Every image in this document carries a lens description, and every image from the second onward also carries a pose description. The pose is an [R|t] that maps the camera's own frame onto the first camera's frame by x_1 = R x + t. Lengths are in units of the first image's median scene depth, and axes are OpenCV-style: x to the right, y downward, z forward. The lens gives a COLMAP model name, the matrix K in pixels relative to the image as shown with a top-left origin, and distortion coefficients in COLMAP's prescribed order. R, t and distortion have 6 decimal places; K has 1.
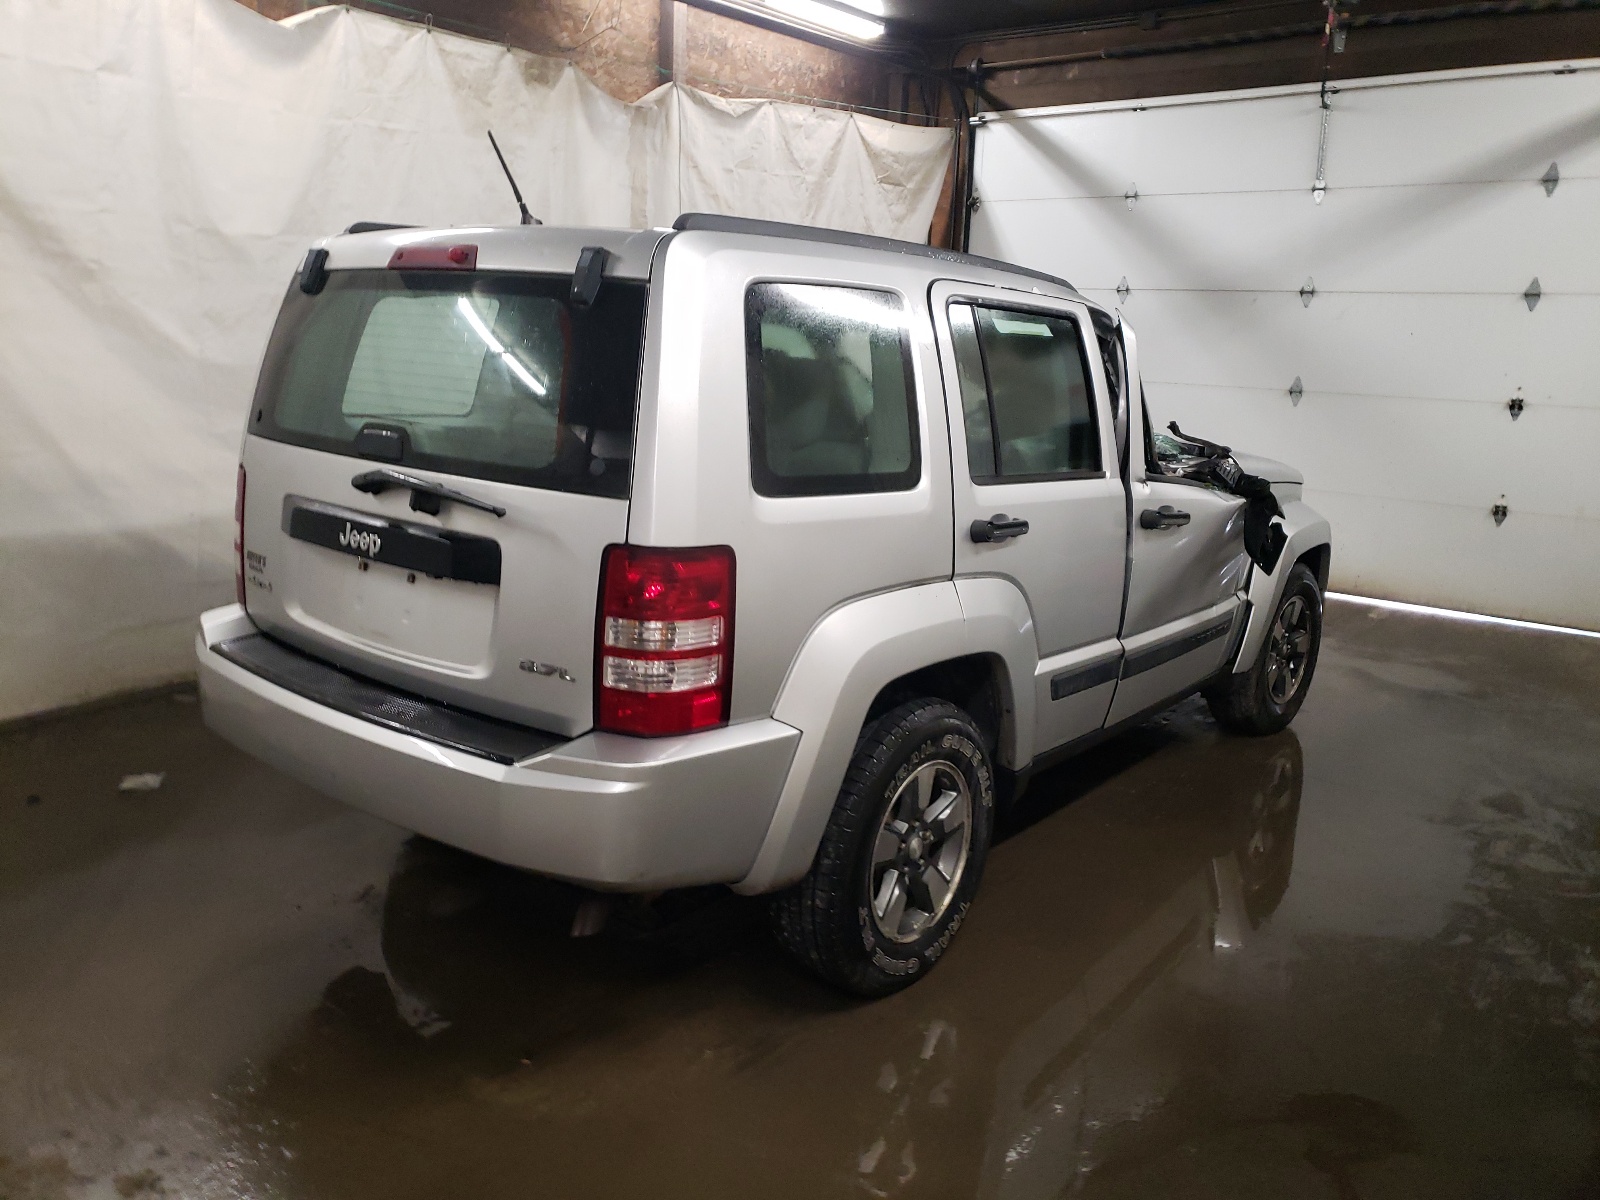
lens RADIAL K [[1215.0, 0, 748.5], [0, 1215.0, 600.6], [0, 0, 1]] dist [0.004732, 0.002437]
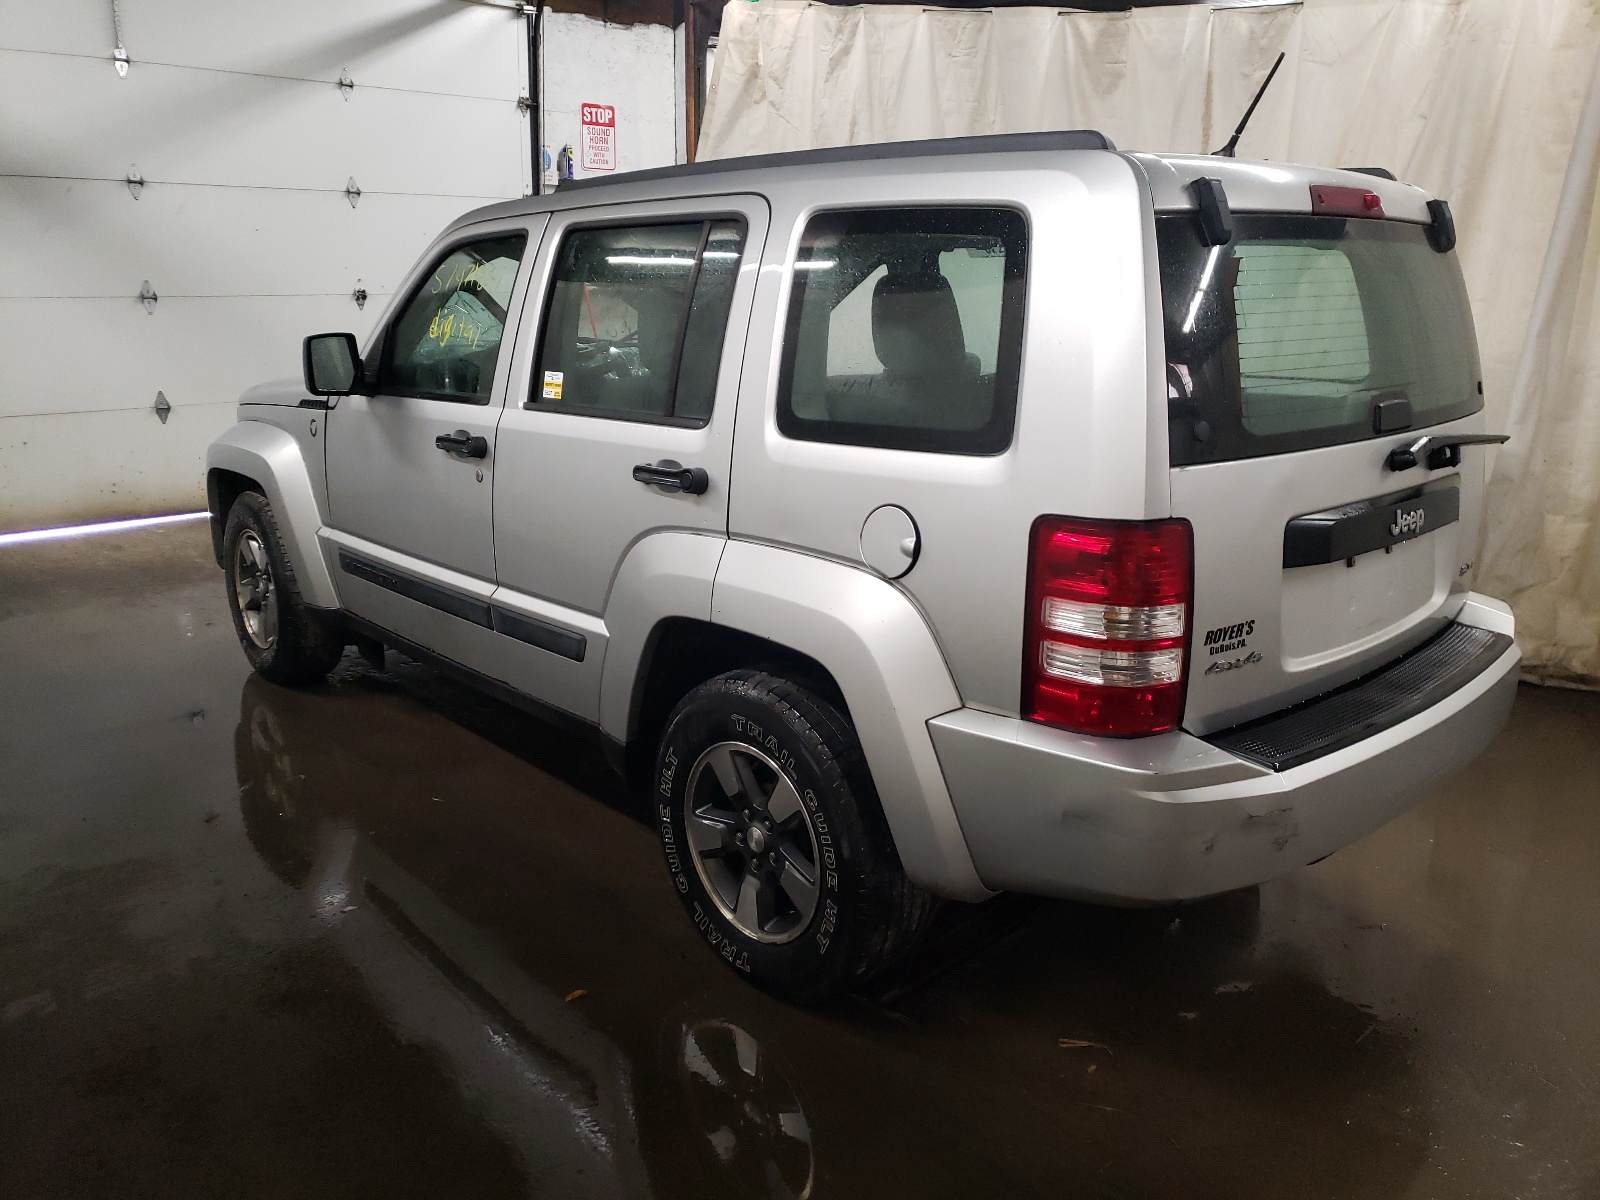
lens RADIAL K [[1206.1, 0, 800.0], [0, 1206.1, 600.0], [0, 0, 1]] dist [0.047211, 0.002654]
pose [[0.130905, -0.312256, 0.940936, -0.416055], [0.219346, 0.934704, 0.279672, -0.115509], [-0.966825, 0.169780, 0.190850, 0.420983]]
